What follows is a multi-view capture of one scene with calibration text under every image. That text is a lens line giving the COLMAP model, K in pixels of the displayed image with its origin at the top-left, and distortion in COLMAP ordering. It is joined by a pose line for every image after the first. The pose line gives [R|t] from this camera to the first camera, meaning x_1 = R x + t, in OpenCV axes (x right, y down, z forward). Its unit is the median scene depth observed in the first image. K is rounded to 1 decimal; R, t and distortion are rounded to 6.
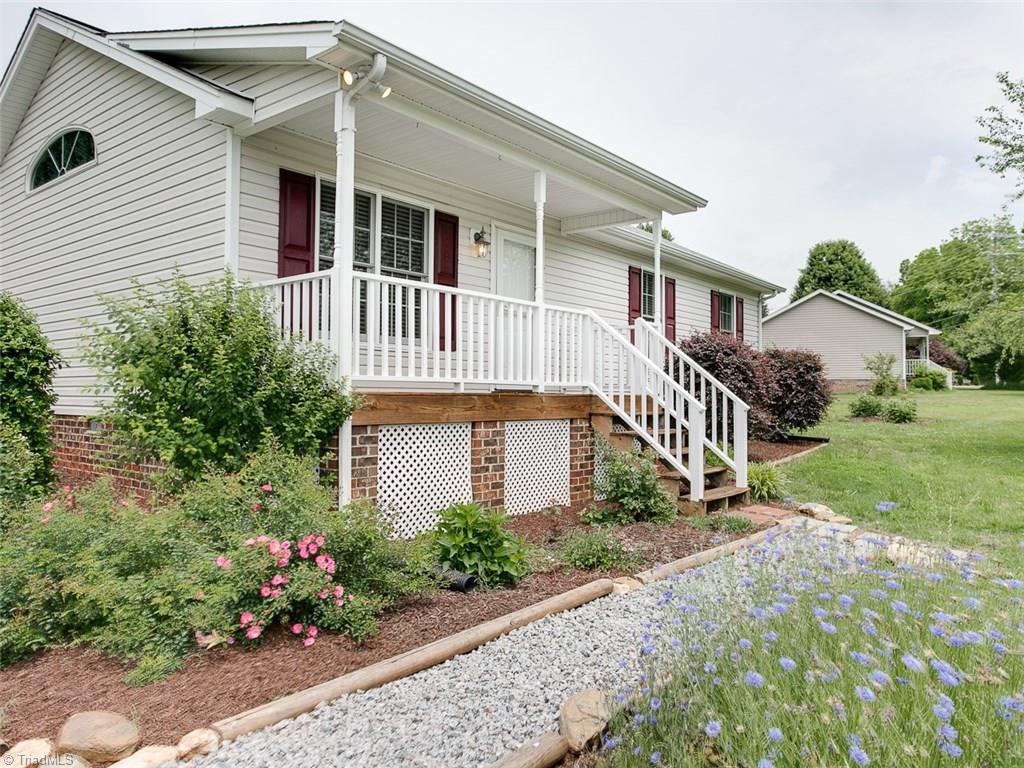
lens RADIAL K [[701.4, 0, 561.3], [0, 701.4, 373.2], [0, 0, 1]] dist [-0.030456, 0.006748]
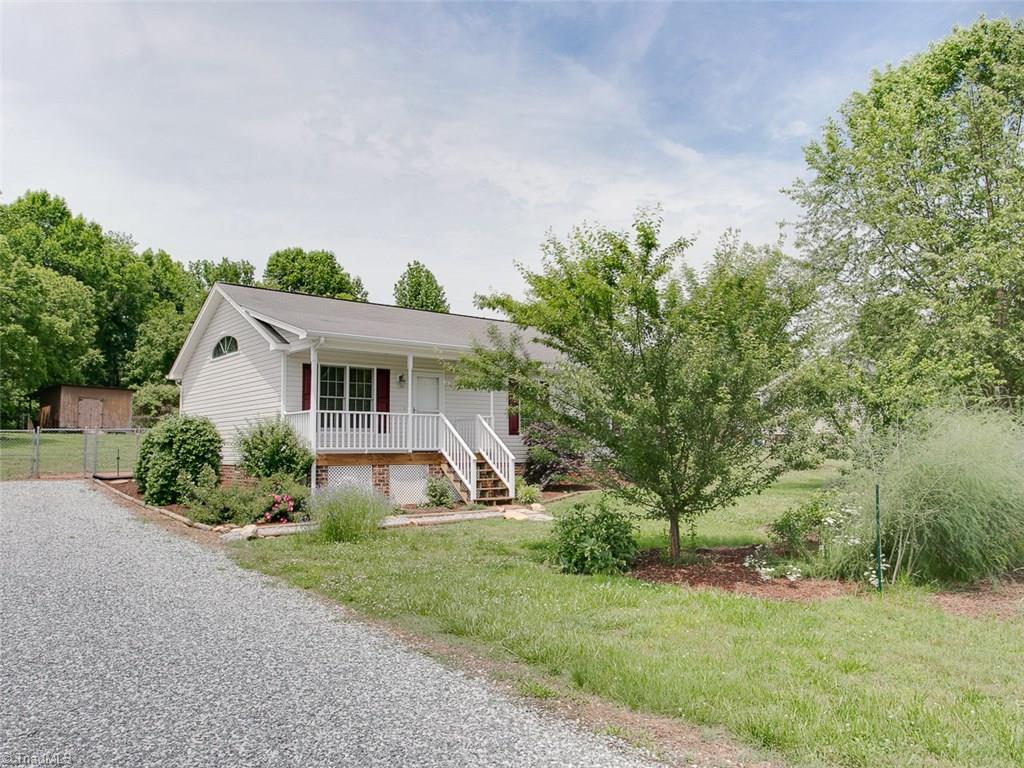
lens RADIAL K [[726.4, 0, 515.8], [0, 726.4, 387.8], [0, 0, 1]] dist [-0.035324, 0.023512]
pose [[0.970248, -0.031838, -0.240010, 0.977820], [0.019089, 0.998290, -0.055259, -0.051451], [0.241359, 0.049034, 0.969196, -1.354697]]
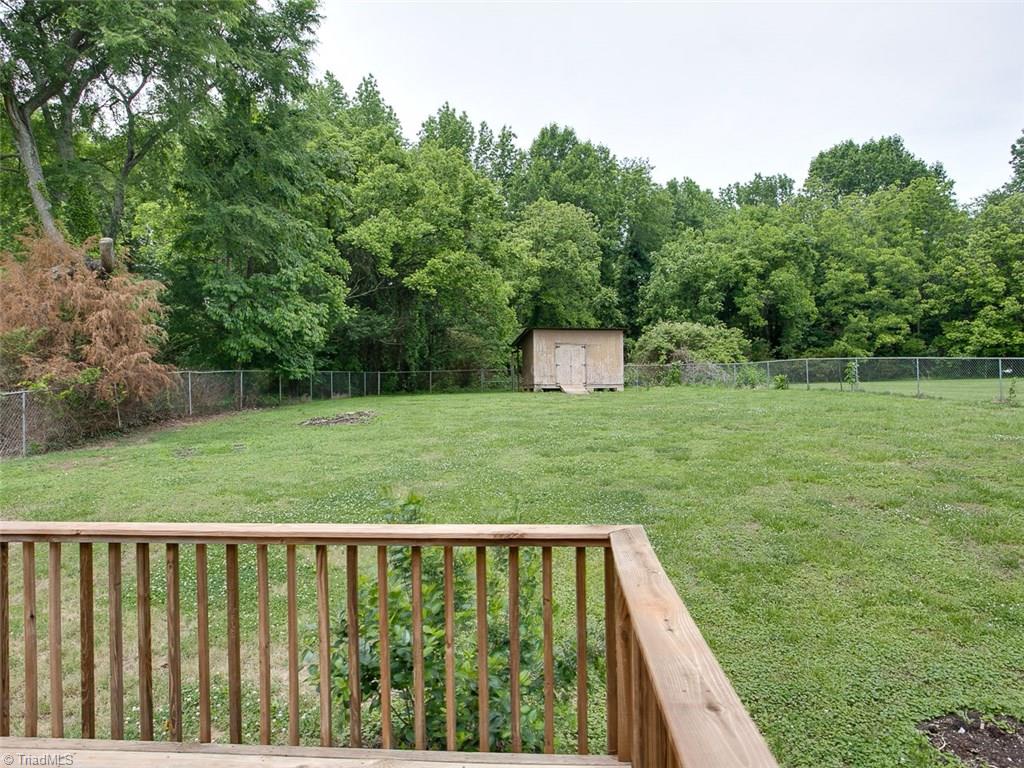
lens RADIAL K [[672.2, 0, 510.8], [0, 672.2, 362.6], [0, 0, 1]] dist [-0.023927, 0.017781]
pose [[0.531419, -0.049135, -0.845683, -1.241397], [0.043226, 0.998589, -0.030856, -0.170559], [0.846006, -0.020158, 0.532793, 2.118115]]
